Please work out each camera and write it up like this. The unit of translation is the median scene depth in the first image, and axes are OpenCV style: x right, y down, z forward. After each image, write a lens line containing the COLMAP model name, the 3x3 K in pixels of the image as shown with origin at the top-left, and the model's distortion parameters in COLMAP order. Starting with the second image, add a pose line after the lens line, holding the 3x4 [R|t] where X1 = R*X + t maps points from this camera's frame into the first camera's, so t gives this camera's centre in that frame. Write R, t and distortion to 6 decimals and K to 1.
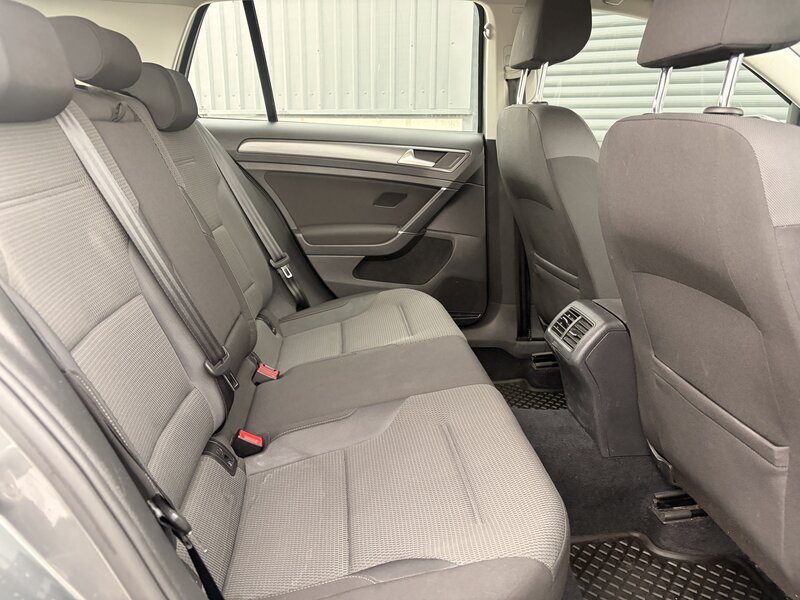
lens RADIAL K [[603.3, 0, 401.4], [0, 603.3, 299.3], [0, 0, 1]] dist [0.051257, -0.078022]
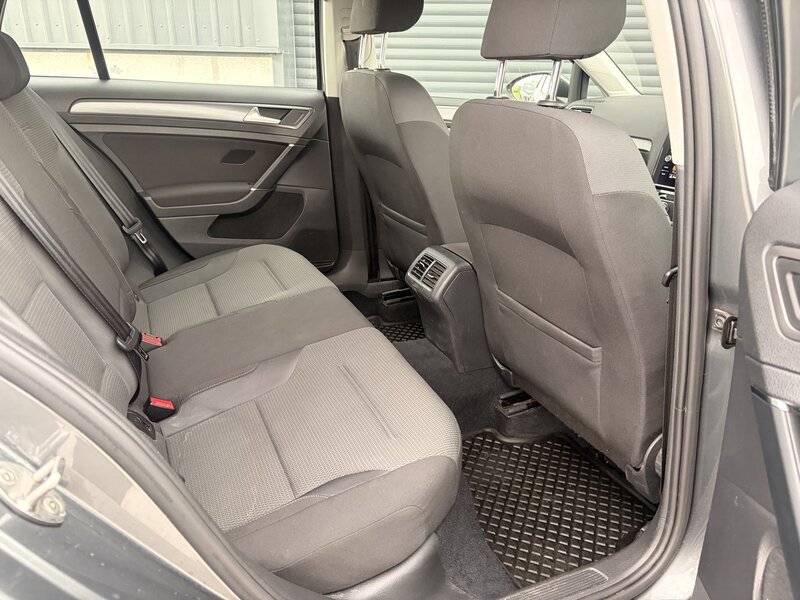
lens RADIAL K [[603.3, 0, 401.4], [0, 603.3, 299.3], [0, 0, 1]] dist [0.051257, -0.078022]
pose [[0.949915, -0.106425, 0.293827, -0.118468], [0.074945, 0.990368, 0.116422, -0.037903], [-0.303387, -0.088570, 0.948742, -0.104271]]
